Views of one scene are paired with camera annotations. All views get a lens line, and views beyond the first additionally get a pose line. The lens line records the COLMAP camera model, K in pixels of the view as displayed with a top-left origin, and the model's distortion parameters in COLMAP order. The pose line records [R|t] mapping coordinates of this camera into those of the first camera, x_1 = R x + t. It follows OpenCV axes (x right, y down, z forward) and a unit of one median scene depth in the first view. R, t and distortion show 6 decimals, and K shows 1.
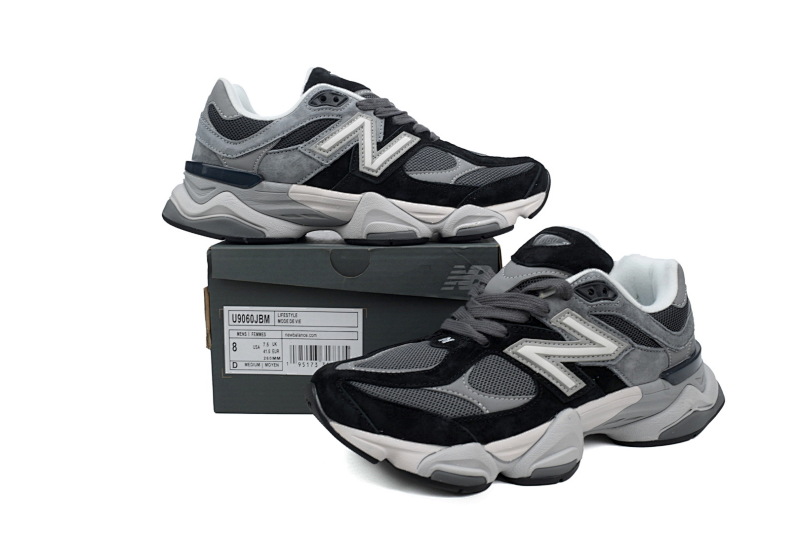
lens RADIAL K [[694.7, 0, 400.0], [0, 694.7, 266.5], [0, 0, 1]] dist [-0.002551, -0.001024]
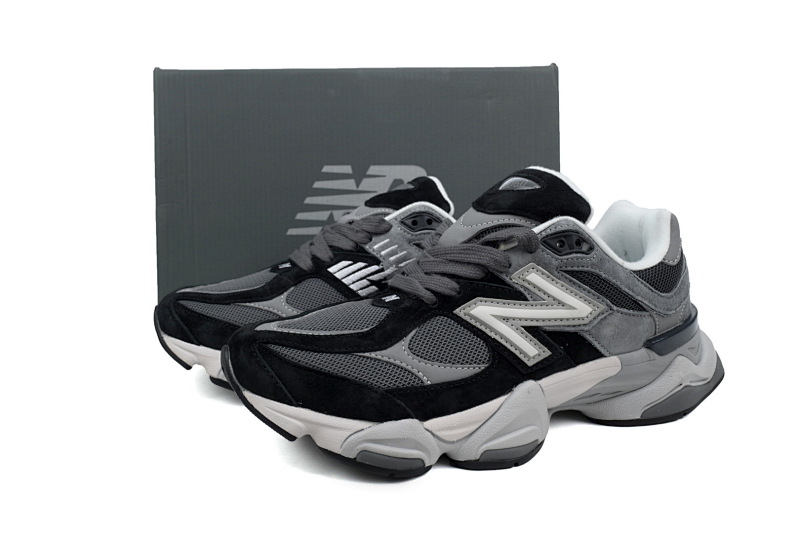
lens RADIAL K [[694.7, 0, 400.0], [0, 694.7, 266.5], [0, 0, 1]] dist [-0.002551, -0.001024]
pose [[0.999126, 0.012915, -0.039751, 0.115129], [-0.010985, 0.998767, 0.048413, 0.025938], [0.040327, -0.047935, 0.998036, 0.153010]]
